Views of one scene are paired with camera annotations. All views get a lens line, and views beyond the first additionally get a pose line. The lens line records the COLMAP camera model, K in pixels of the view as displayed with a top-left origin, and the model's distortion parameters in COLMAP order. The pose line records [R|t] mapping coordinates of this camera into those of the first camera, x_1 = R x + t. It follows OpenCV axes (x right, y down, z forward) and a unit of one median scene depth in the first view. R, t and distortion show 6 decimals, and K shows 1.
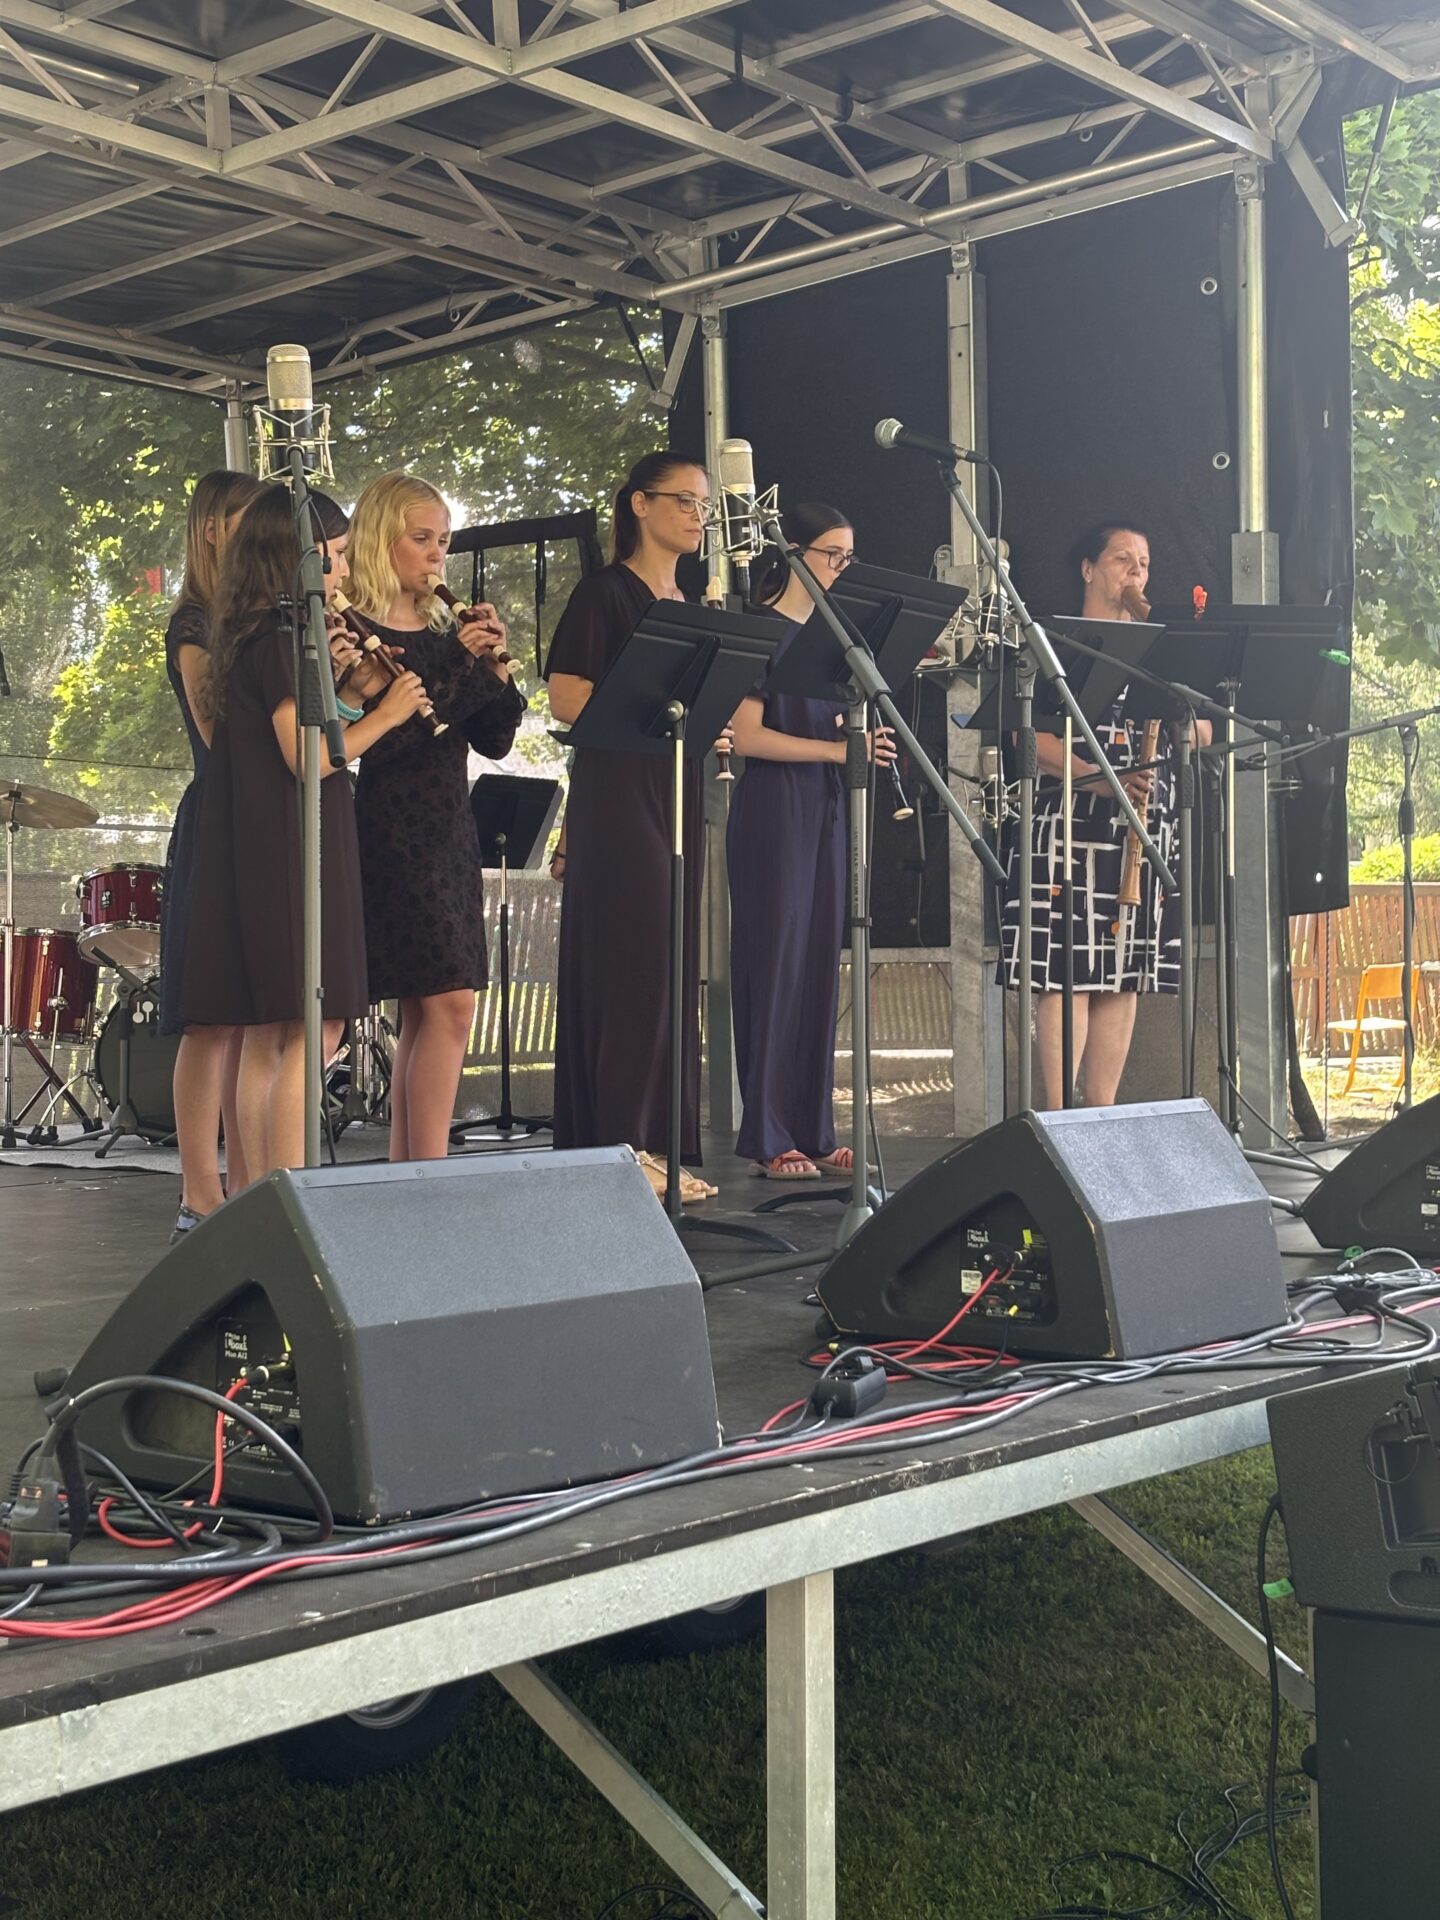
lens RADIAL K [[2897.6, 0, 723.6], [0, 2897.6, 945.7], [0, 0, 1]] dist [0.085542, 0.000000]
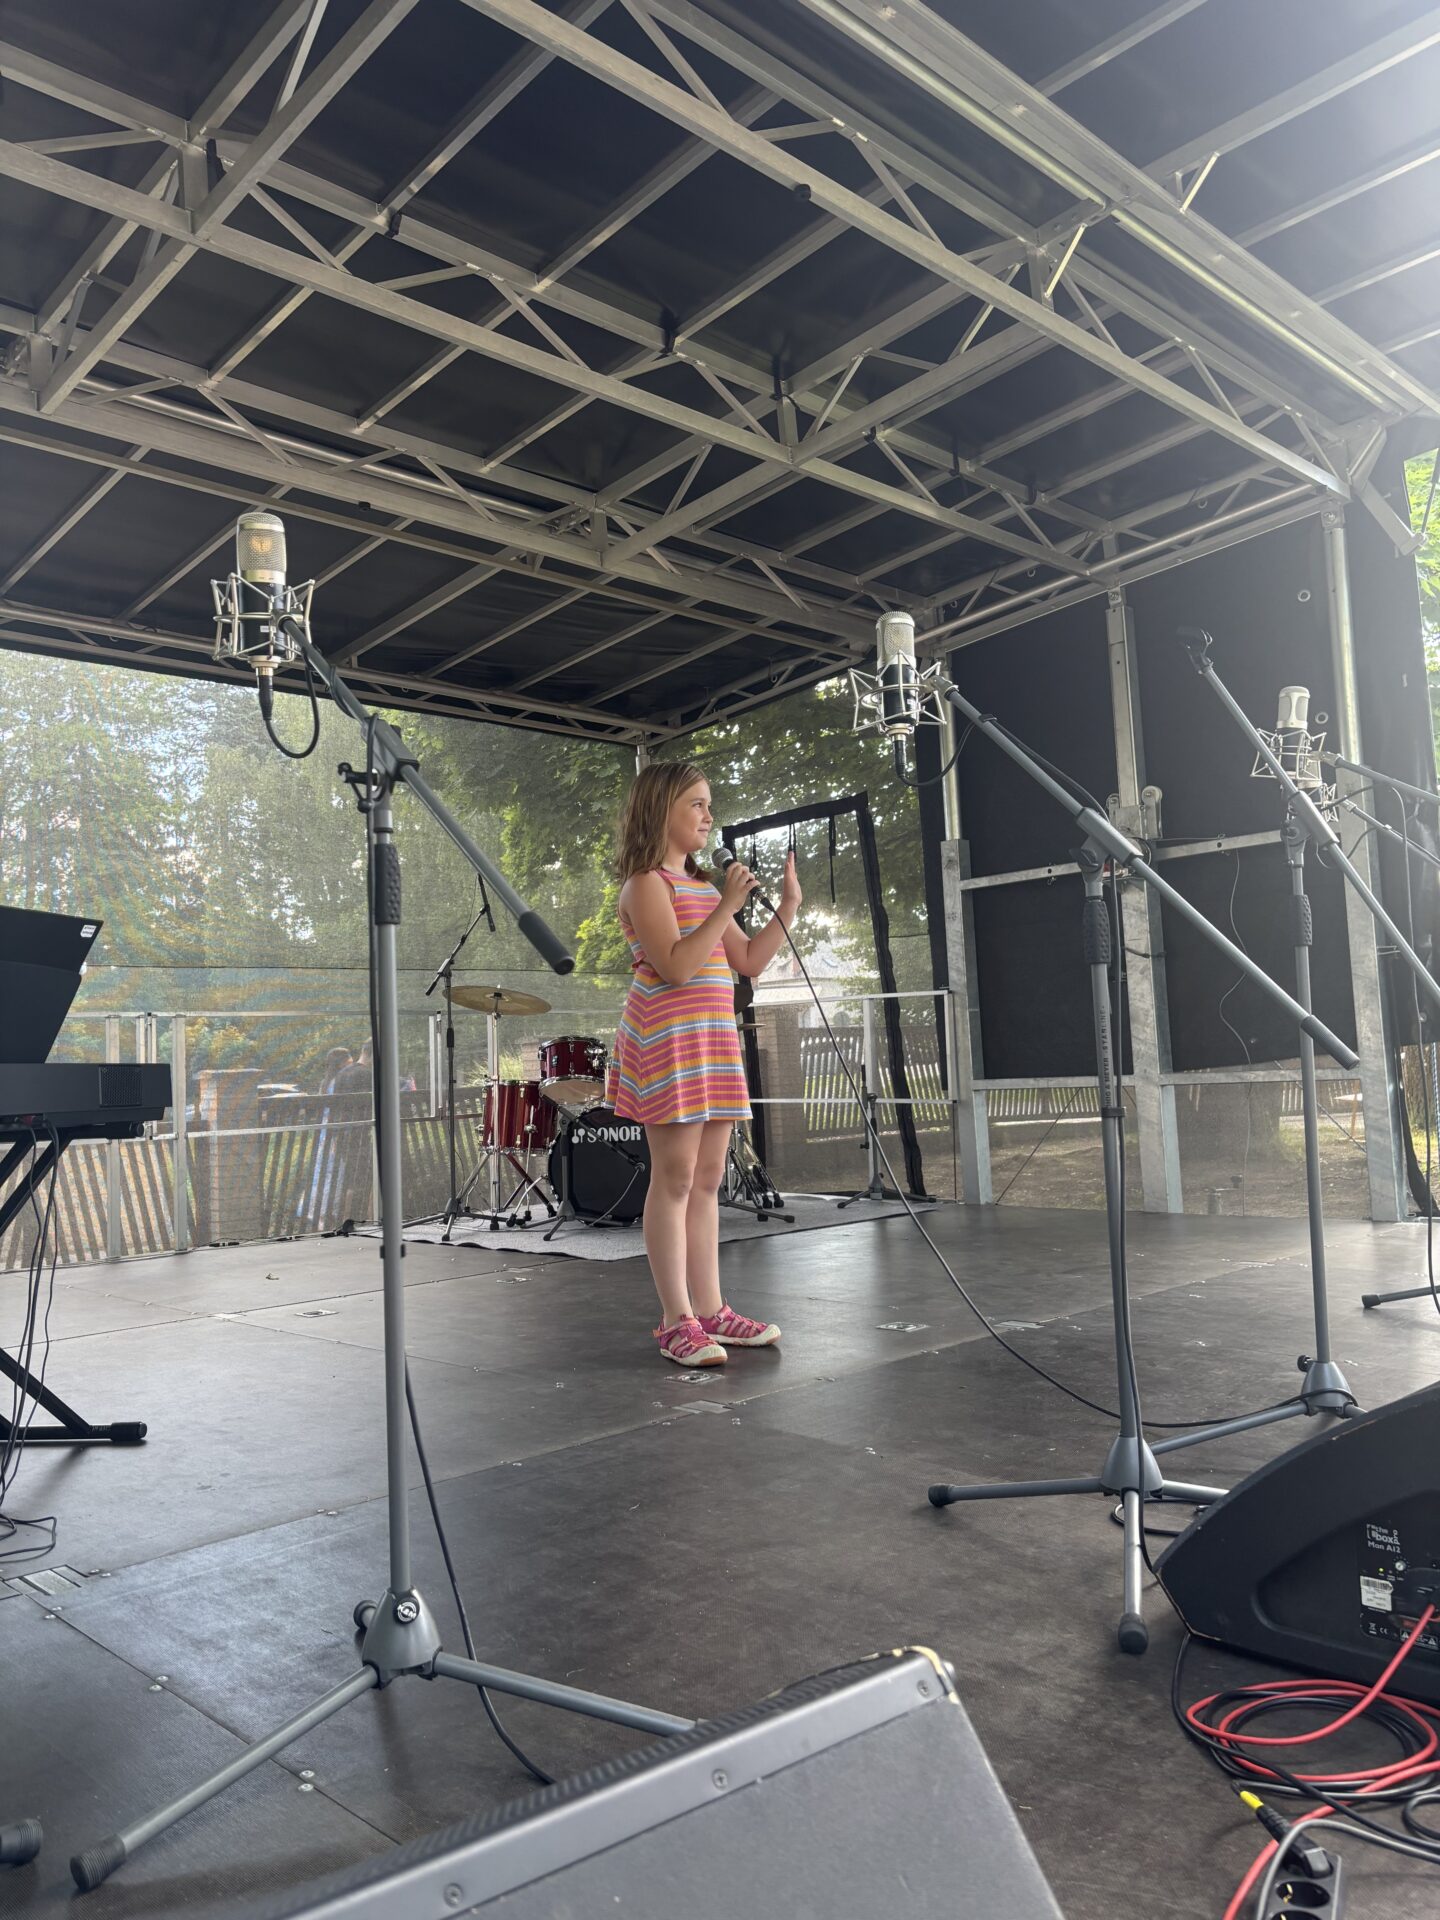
lens RADIAL K [[1456.0, 0, 709.1], [0, 1456.0, 969.4], [0, 0, 1]] dist [0.051915, -0.062018]
pose [[0.985997, -0.044211, -0.160794, -0.009609], [0.034799, 0.997538, -0.060888, -0.015890], [0.163090, 0.054440, 0.985108, 0.286045]]
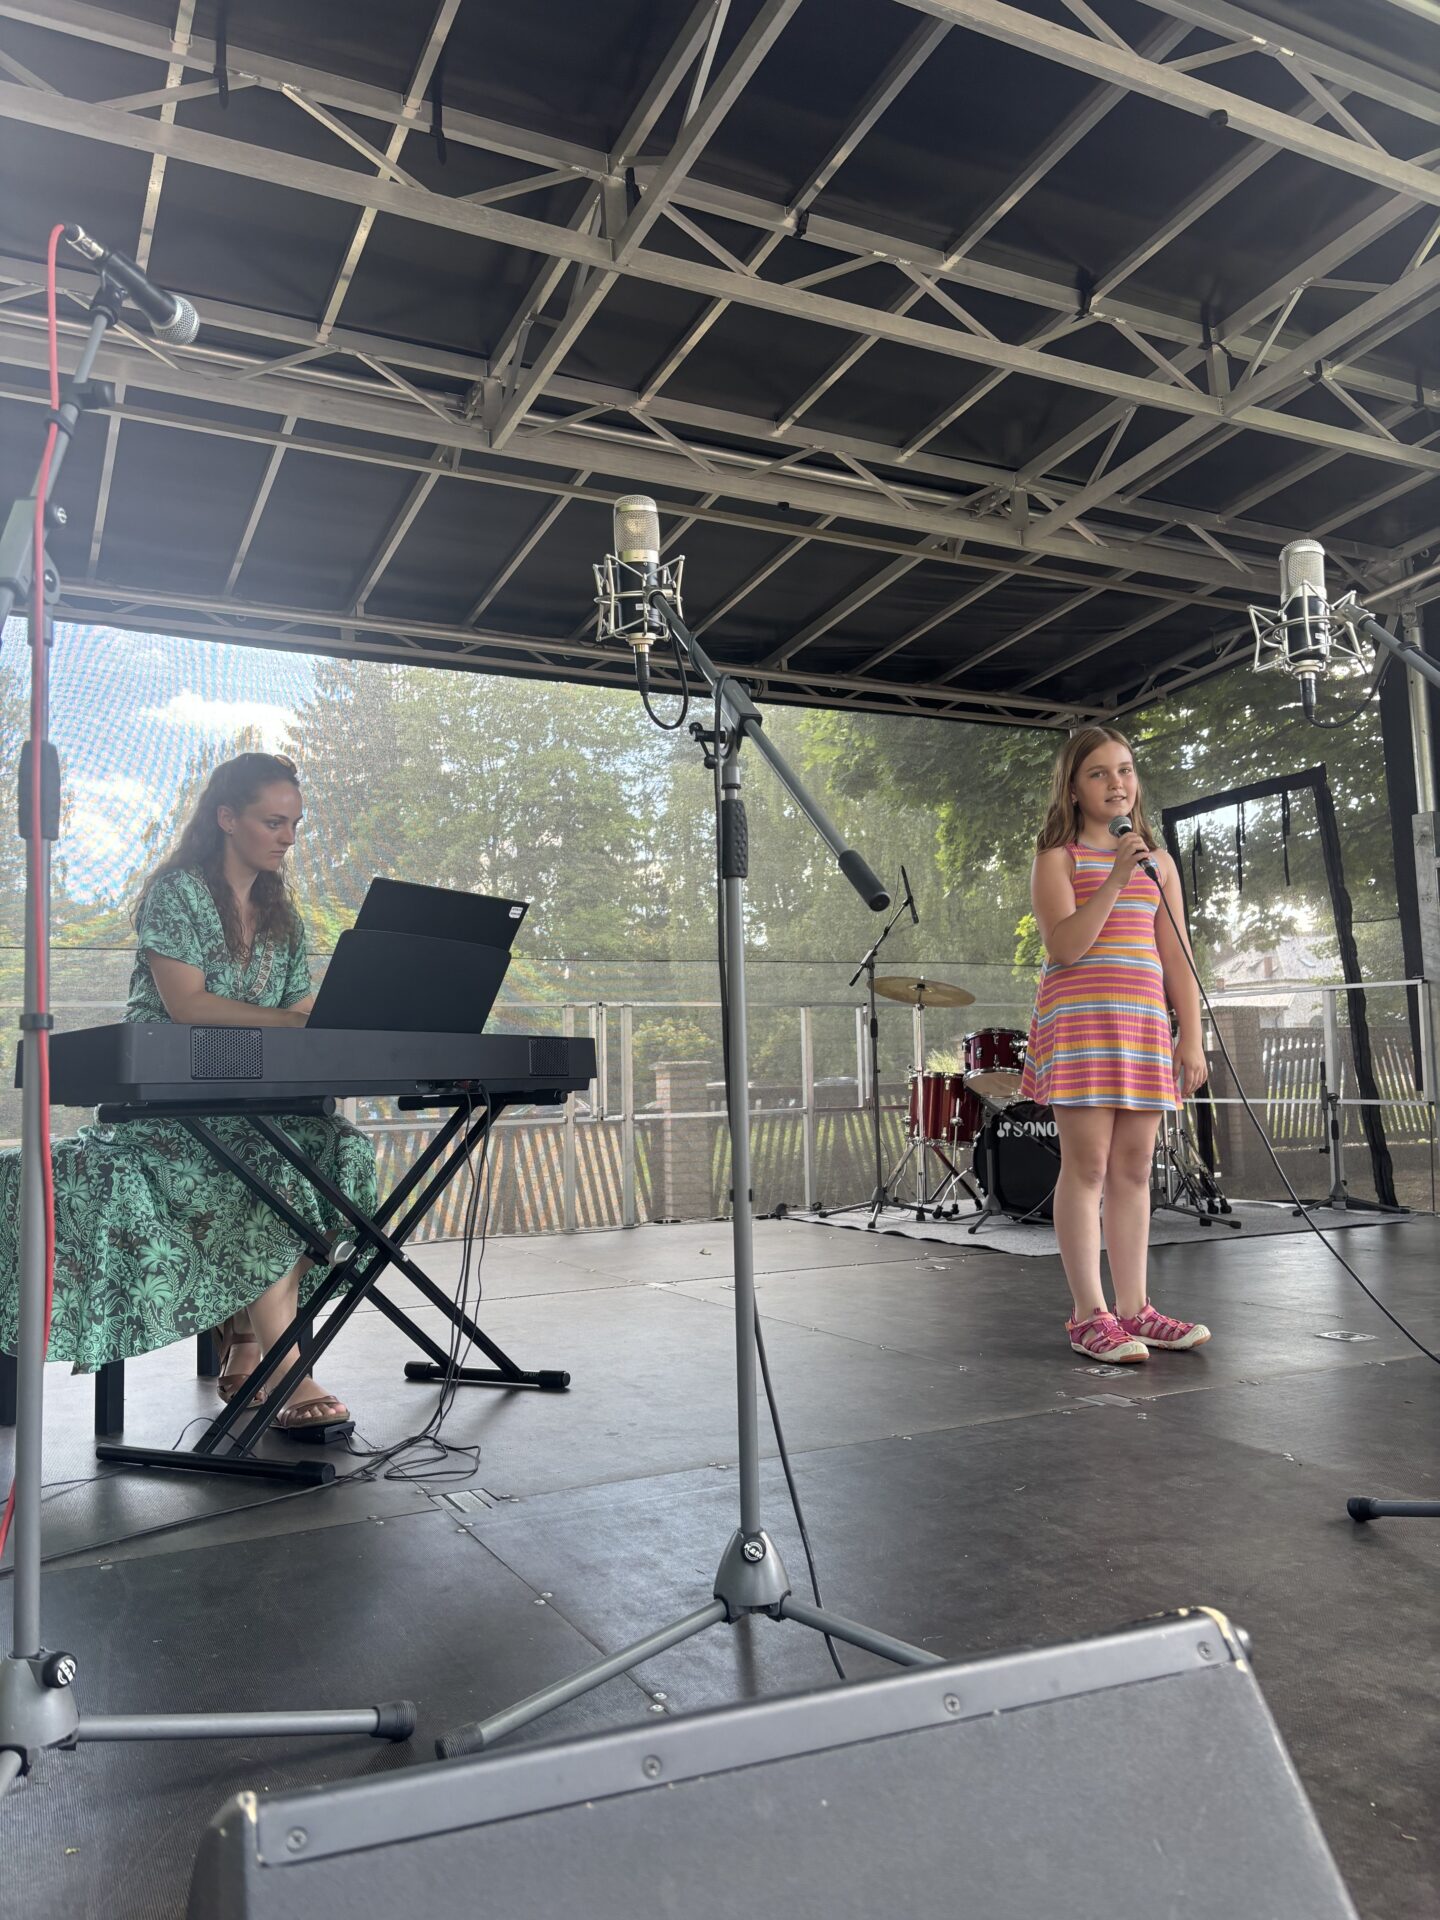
lens RADIAL K [[1456.0, 0, 727.5], [0, 1456.0, 964.6], [0, 0, 1]] dist [0.051915, -0.062018]
pose [[0.897053, -0.052980, -0.438735, 0.002564], [0.022166, 0.996932, -0.075064, -0.008405], [0.441366, 0.057612, 0.895476, 0.293078]]
